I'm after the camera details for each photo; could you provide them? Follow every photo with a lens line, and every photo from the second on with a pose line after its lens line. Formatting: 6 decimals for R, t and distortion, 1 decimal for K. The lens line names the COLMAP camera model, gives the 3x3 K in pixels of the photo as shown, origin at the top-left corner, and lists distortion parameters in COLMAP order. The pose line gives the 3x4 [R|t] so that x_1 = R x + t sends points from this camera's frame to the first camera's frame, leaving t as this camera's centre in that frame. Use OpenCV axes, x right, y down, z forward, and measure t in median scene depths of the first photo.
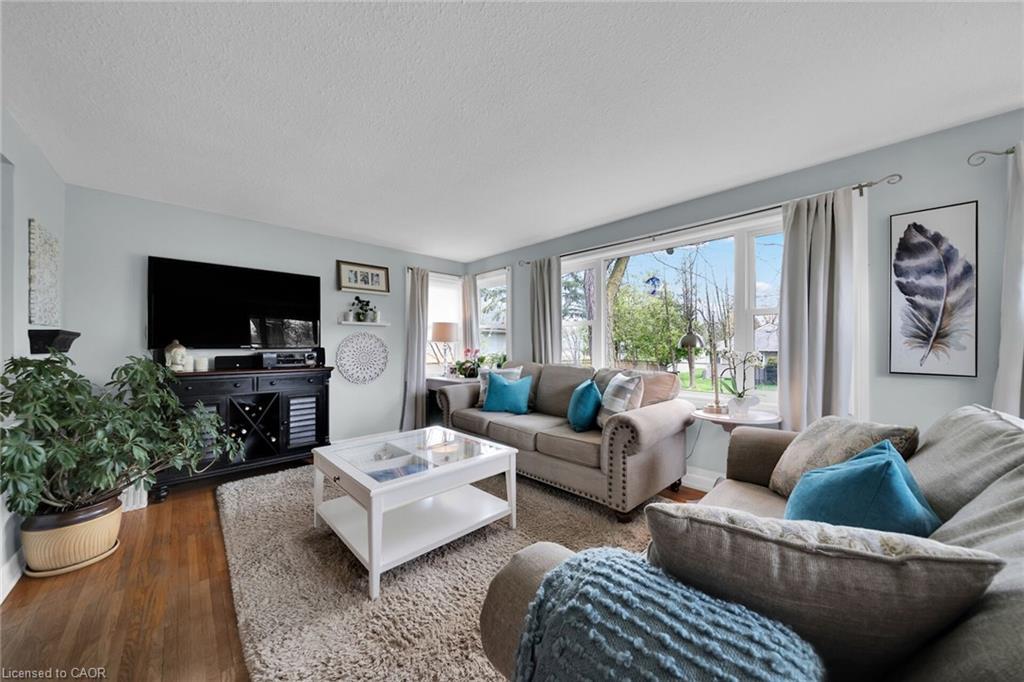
lens RADIAL K [[353.0, 0, 508.1], [0, 353.0, 345.6], [0, 0, 1]] dist [-0.001348, -0.000082]
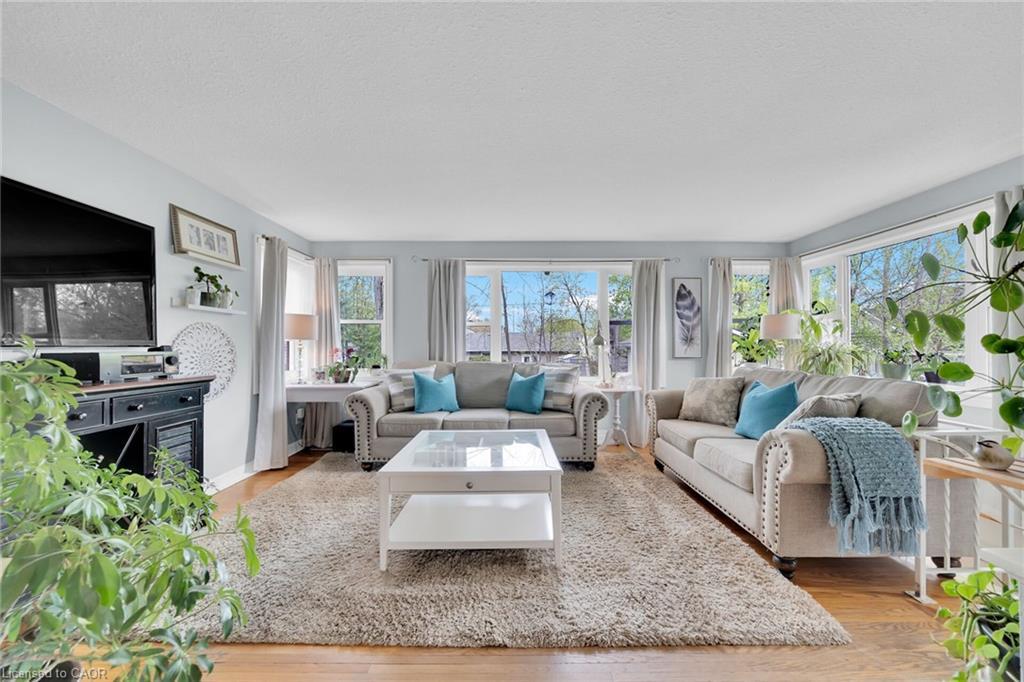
lens RADIAL K [[370.0, 0, 522.3], [0, 370.0, 345.1], [0, 0, 1]] dist [0.000125, -0.000016]
pose [[0.685017, 0.002791, 0.728522, -0.666752], [0.001615, 0.999984, -0.005349, 0.010624], [-0.728525, 0.004841, 0.685002, 0.138269]]
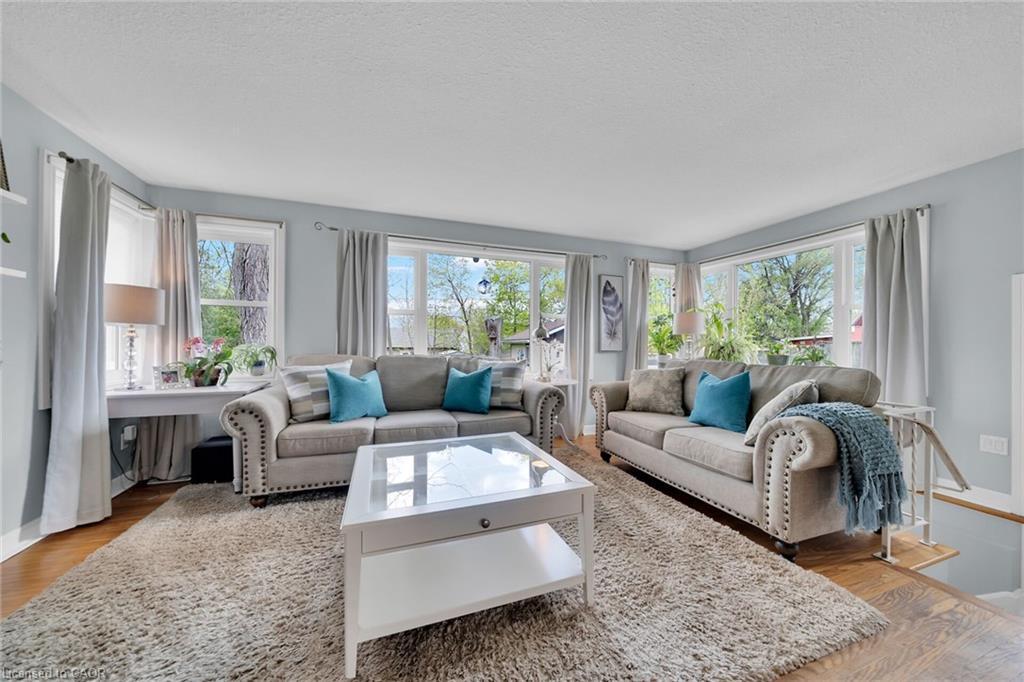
lens RADIAL K [[351.3, 0, 523.5], [0, 351.3, 343.5], [0, 0, 1]] dist [-0.002618, -0.000136]
pose [[0.397080, 0.002724, 0.917780, -0.647399], [-0.005023, 0.999987, -0.000795, 0.024637], [-0.917770, -0.004294, 0.397089, 0.402656]]
